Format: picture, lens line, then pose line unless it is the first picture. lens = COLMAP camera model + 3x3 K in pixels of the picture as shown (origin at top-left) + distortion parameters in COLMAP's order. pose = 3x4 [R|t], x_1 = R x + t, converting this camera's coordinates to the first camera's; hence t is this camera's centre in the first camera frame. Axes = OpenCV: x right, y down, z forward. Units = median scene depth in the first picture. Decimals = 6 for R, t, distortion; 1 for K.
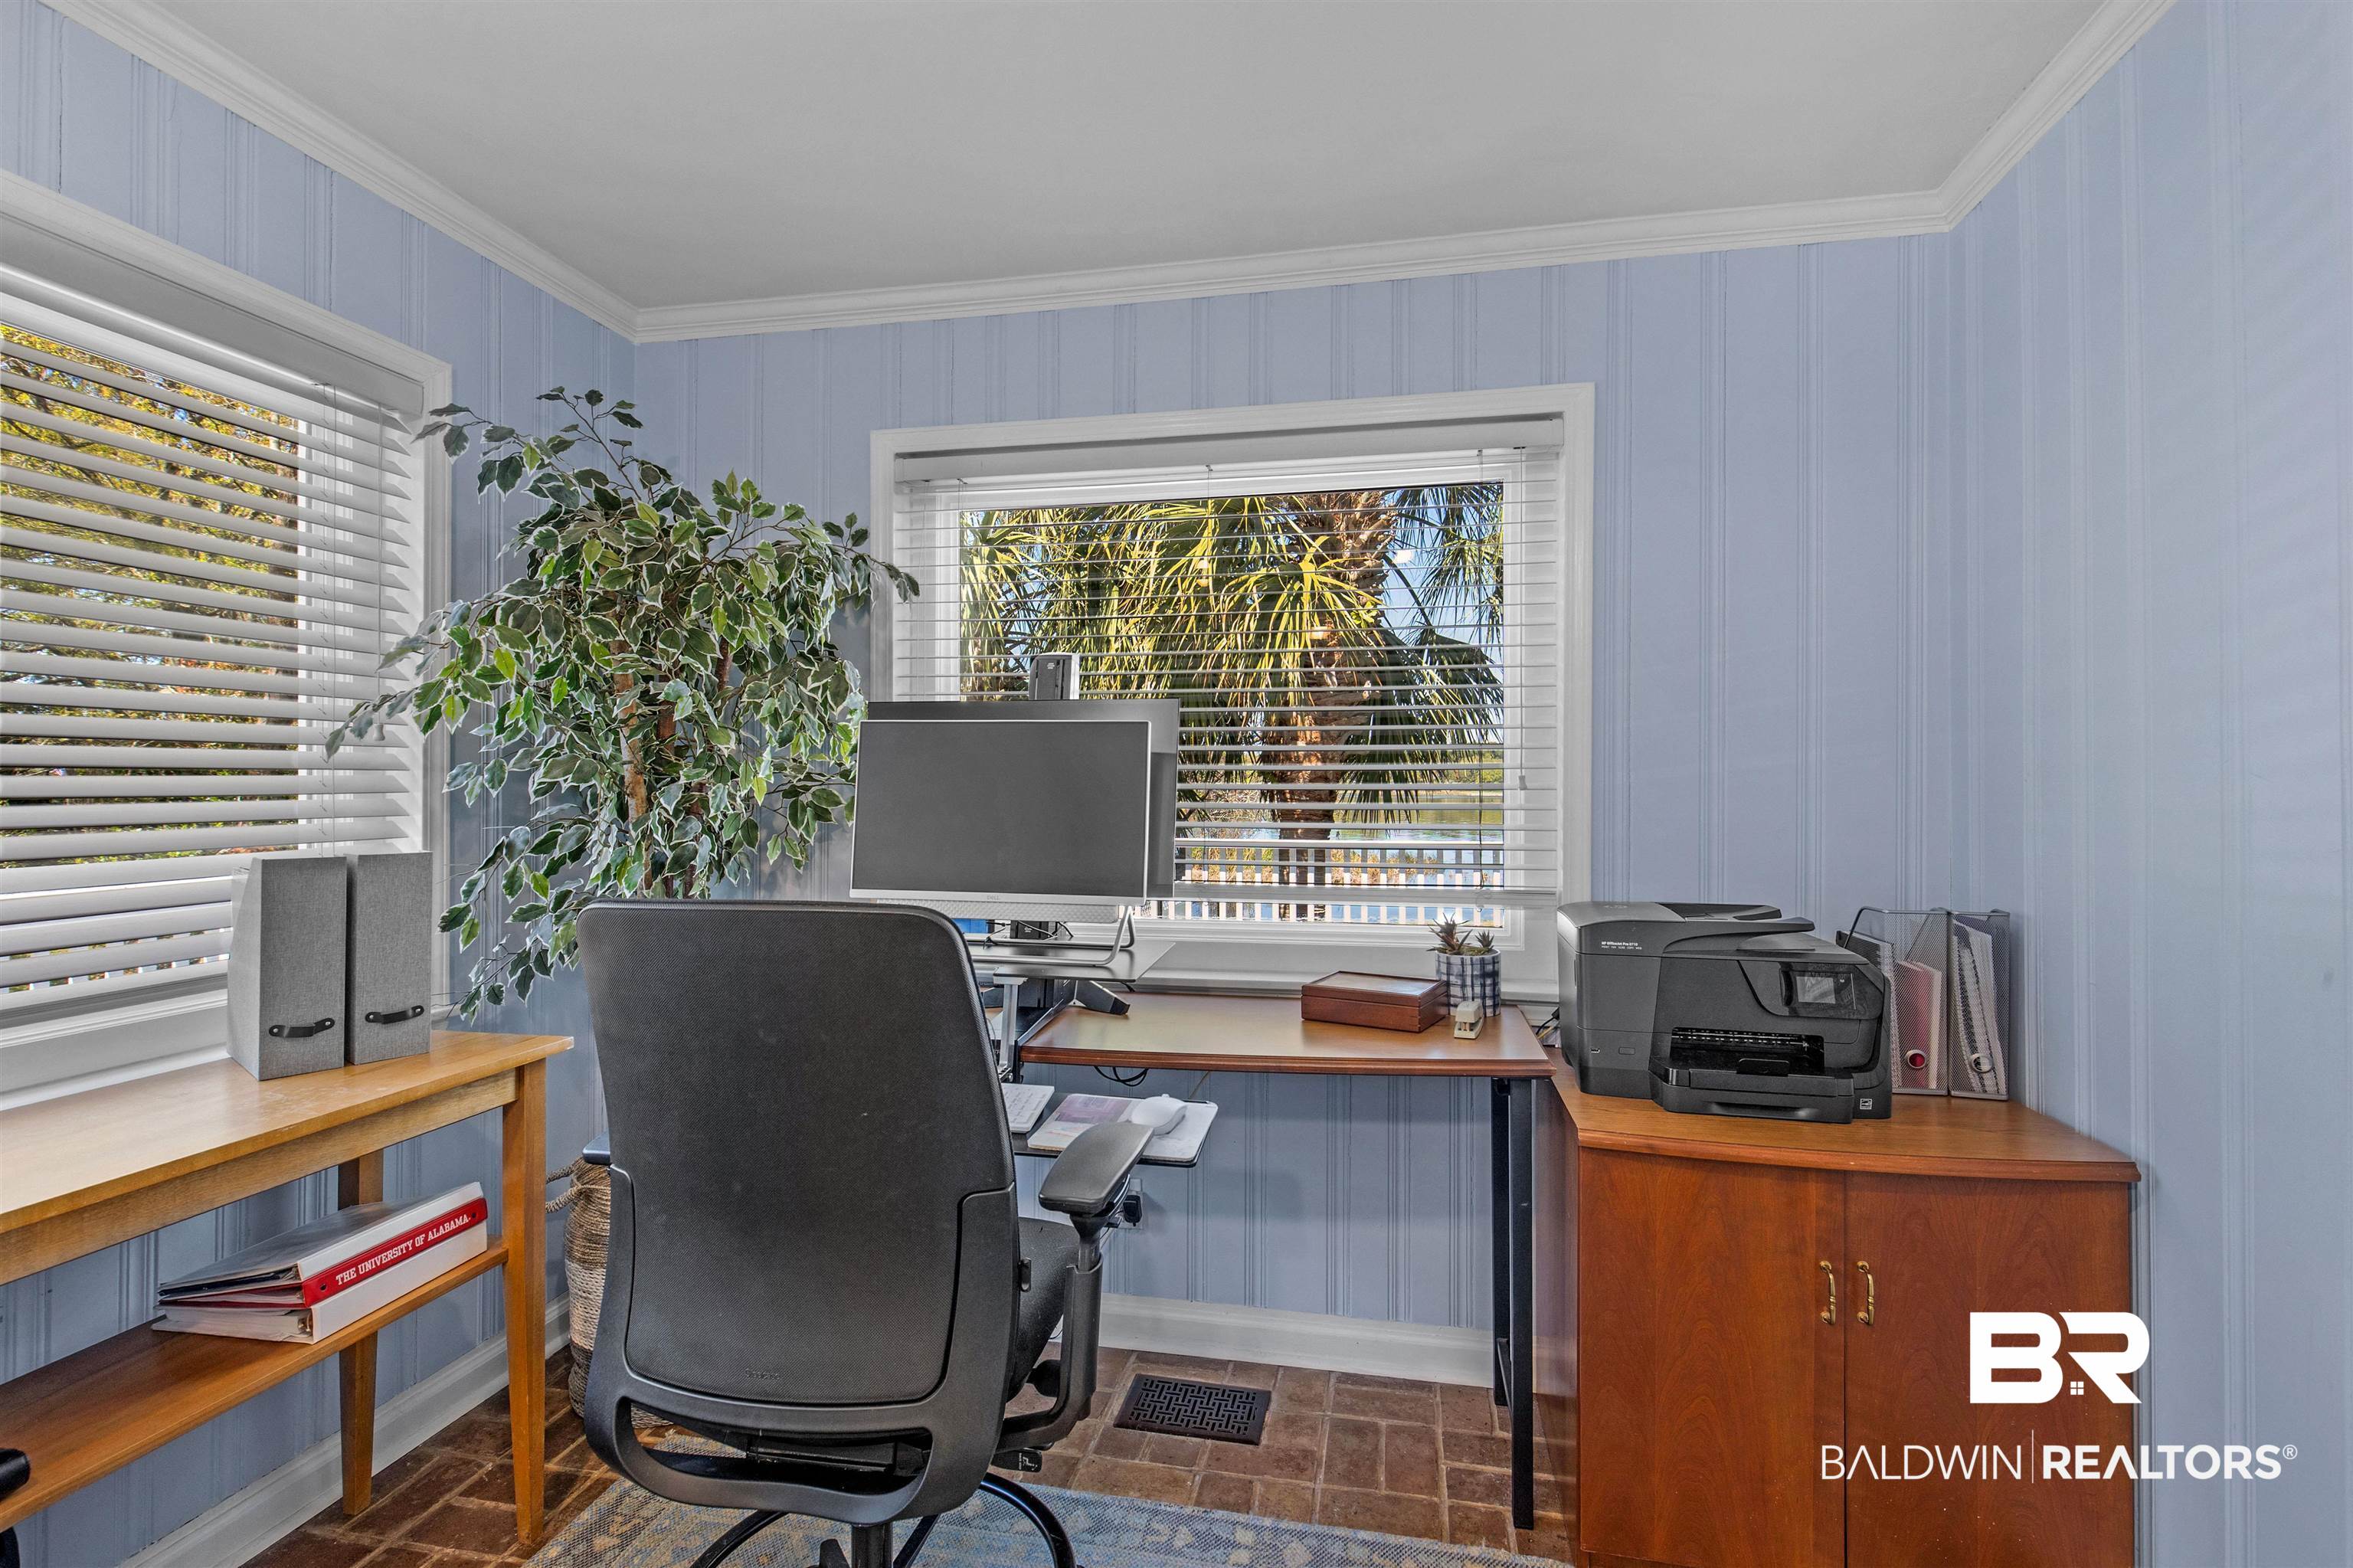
lens RADIAL K [[1058.8, 0, 1186.7], [0, 1058.8, 782.9], [0, 0, 1]] dist [0.002619, -0.000082]
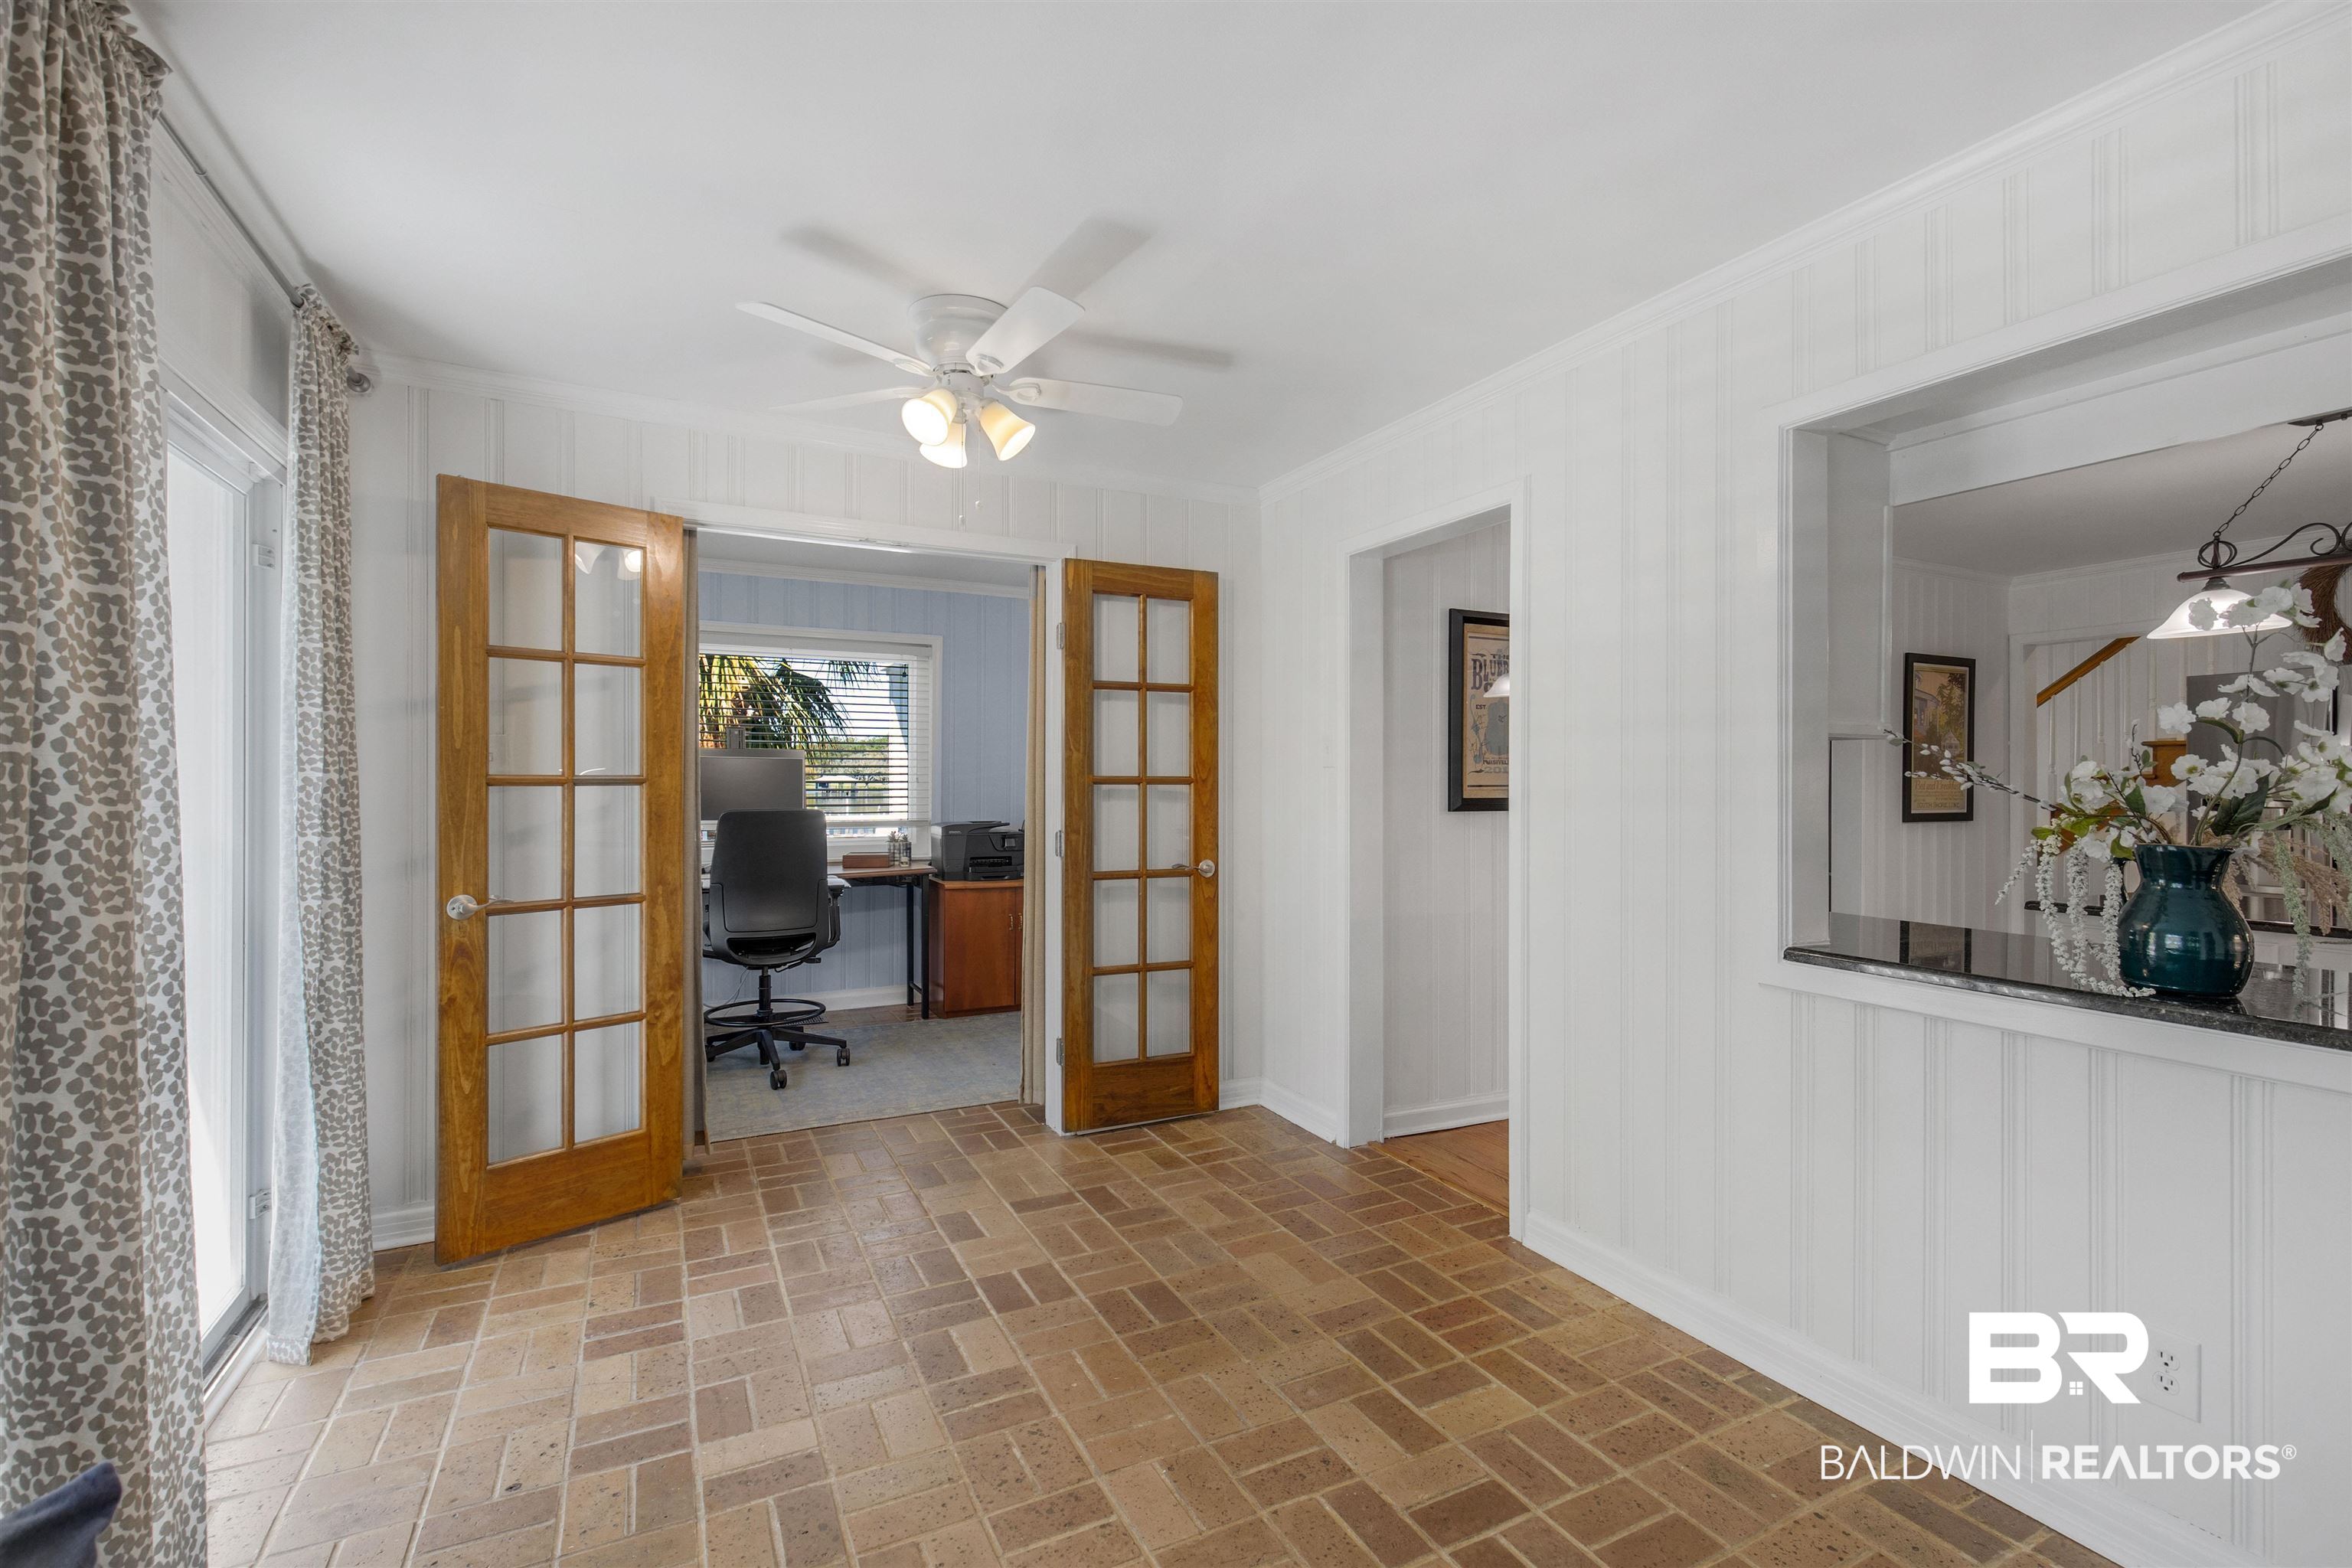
lens RADIAL K [[1058.3, 0, 1186.2], [0, 1058.3, 782.9], [0, 0, 1]] dist [0.002619, -0.000082]
pose [[0.786377, 0.001510, 0.617745, -0.826584], [-0.003083, 0.999994, 0.001480, 0.001494], [-0.617739, -0.003069, 0.786377, -1.578593]]
